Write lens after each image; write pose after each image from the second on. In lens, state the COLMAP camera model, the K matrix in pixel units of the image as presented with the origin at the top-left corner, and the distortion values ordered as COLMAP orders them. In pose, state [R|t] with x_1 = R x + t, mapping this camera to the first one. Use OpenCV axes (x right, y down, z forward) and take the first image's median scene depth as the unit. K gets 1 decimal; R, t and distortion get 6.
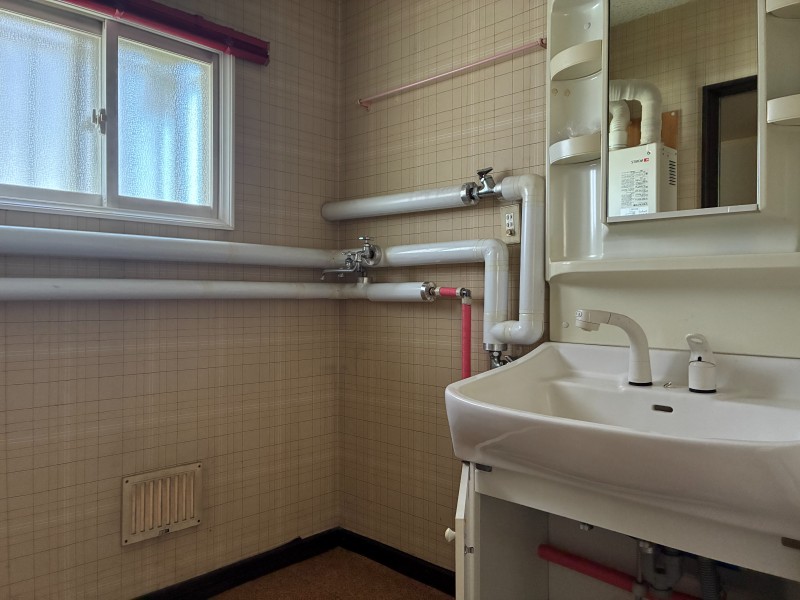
lens RADIAL K [[607.9, 0, 400.1], [0, 607.9, 297.7], [0, 0, 1]] dist [0.029618, -0.024996]
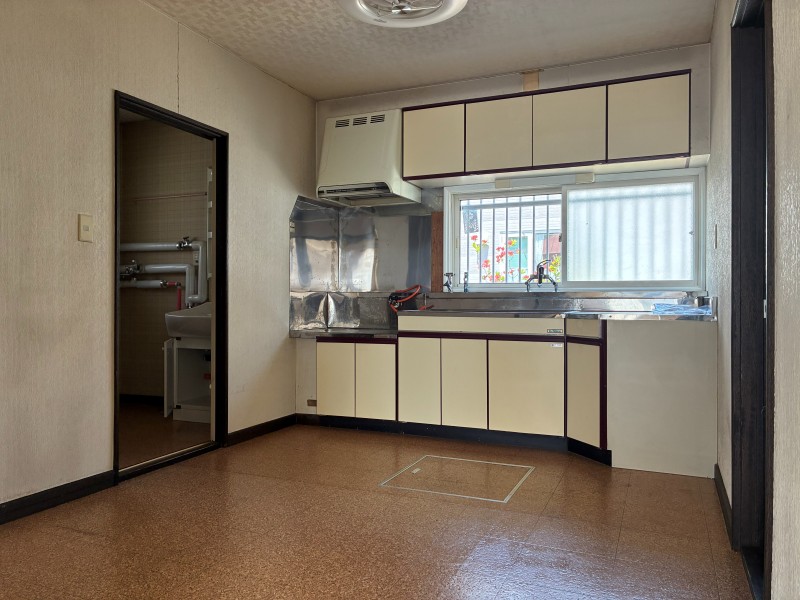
lens RADIAL K [[607.9, 0, 396.3], [0, 607.9, 302.6], [0, 0, 1]] dist [0.029618, -0.024996]
pose [[0.935048, -0.004599, 0.354492, 0.053303], [0.002531, 0.999977, 0.006295, 0.054749], [-0.354513, -0.004988, 0.935038, -1.722202]]
